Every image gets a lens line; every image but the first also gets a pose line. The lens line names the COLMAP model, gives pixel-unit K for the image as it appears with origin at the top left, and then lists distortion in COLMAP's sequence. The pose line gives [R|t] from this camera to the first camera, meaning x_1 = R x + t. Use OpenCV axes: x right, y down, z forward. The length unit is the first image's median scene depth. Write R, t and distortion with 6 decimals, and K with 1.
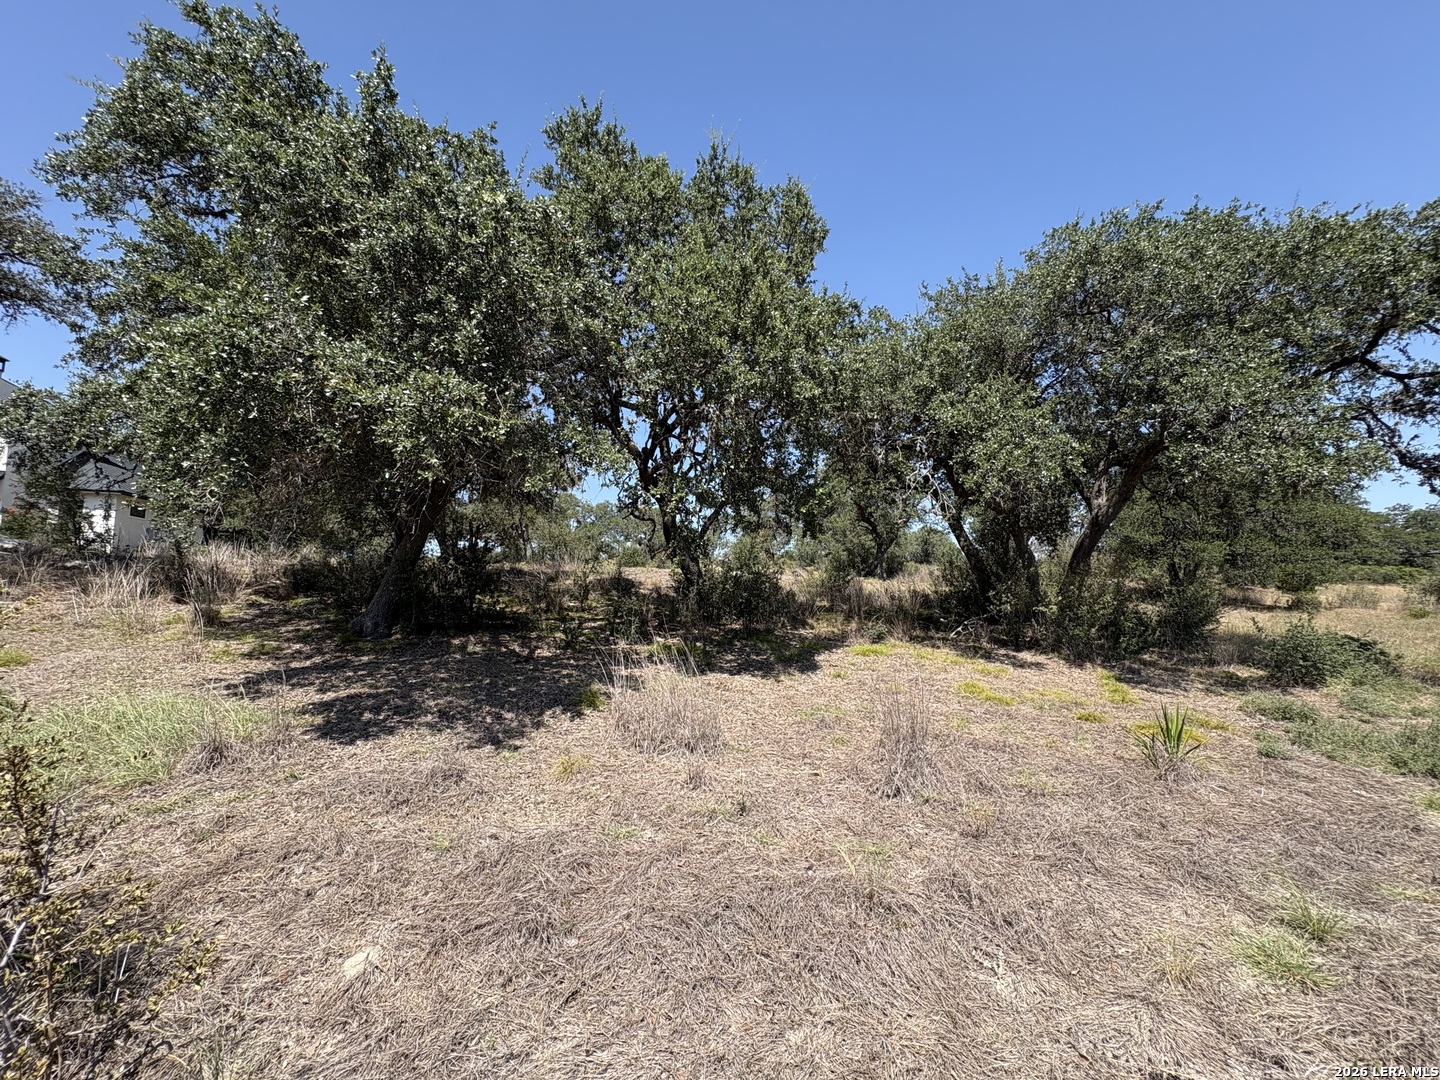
lens RADIAL K [[578.1, 0, 719.7], [0, 578.1, 530.5], [0, 0, 1]] dist [0.000761, 0.000077]
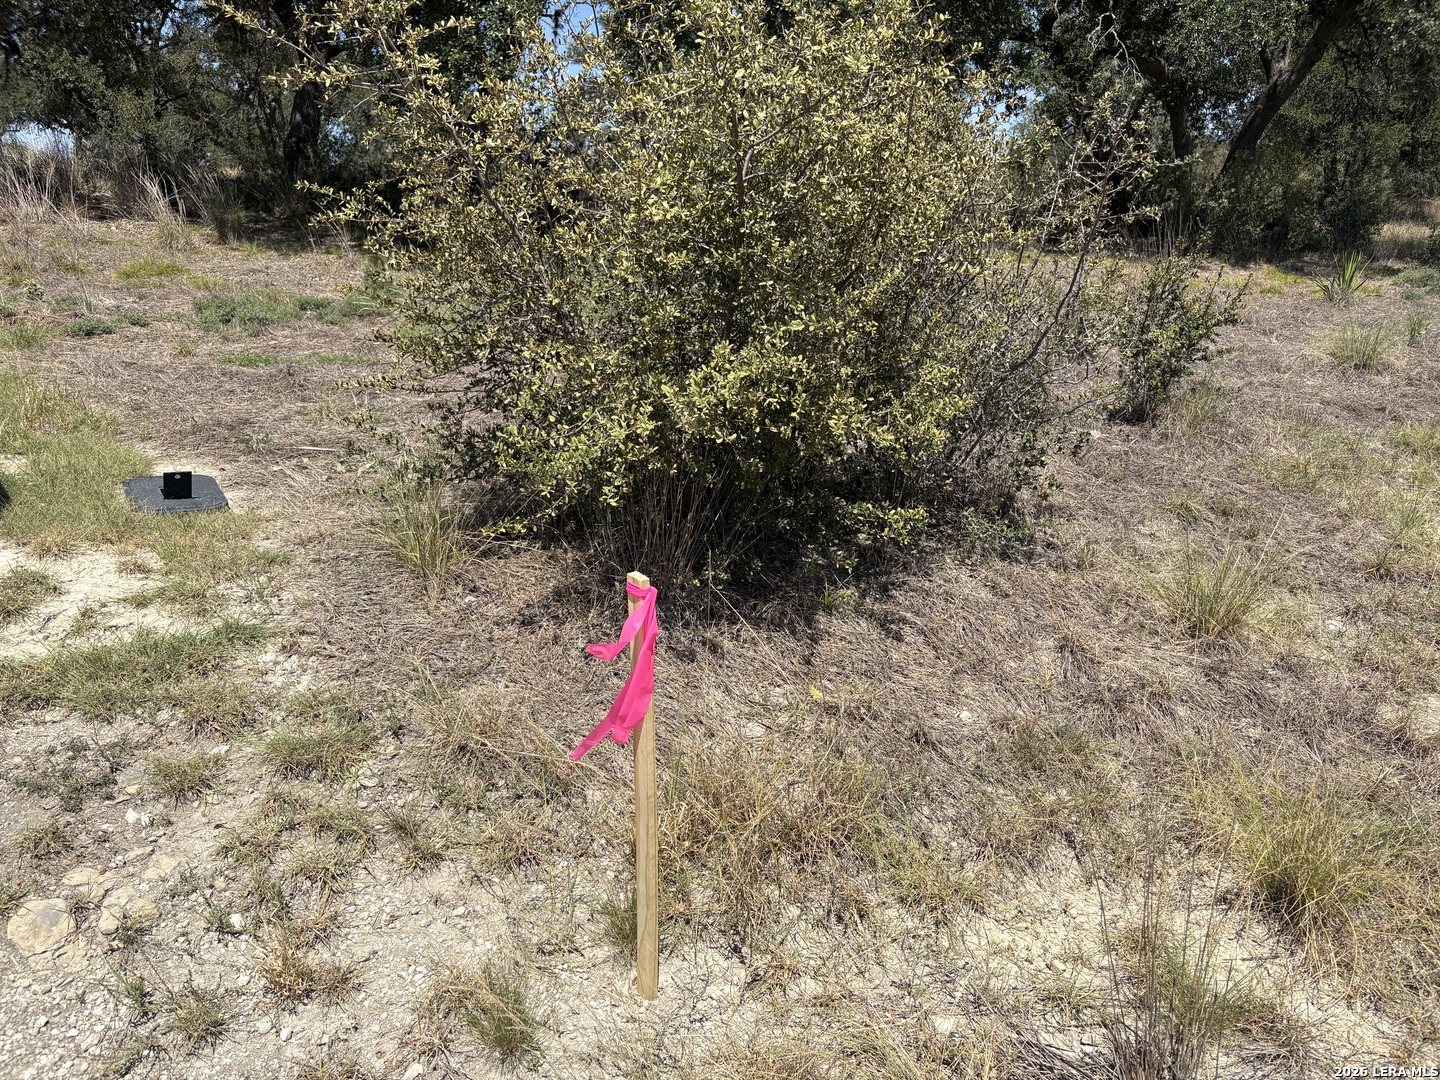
lens RADIAL K [[1079.7, 0, 718.9], [0, 1079.7, 542.0], [0, 0, 1]] dist [0.033138, -0.047412]
pose [[0.982987, -0.076912, 0.166794, -0.411613], [0.010331, 0.929818, 0.367874, 0.001028], [-0.183382, -0.359892, 0.914794, -0.459611]]
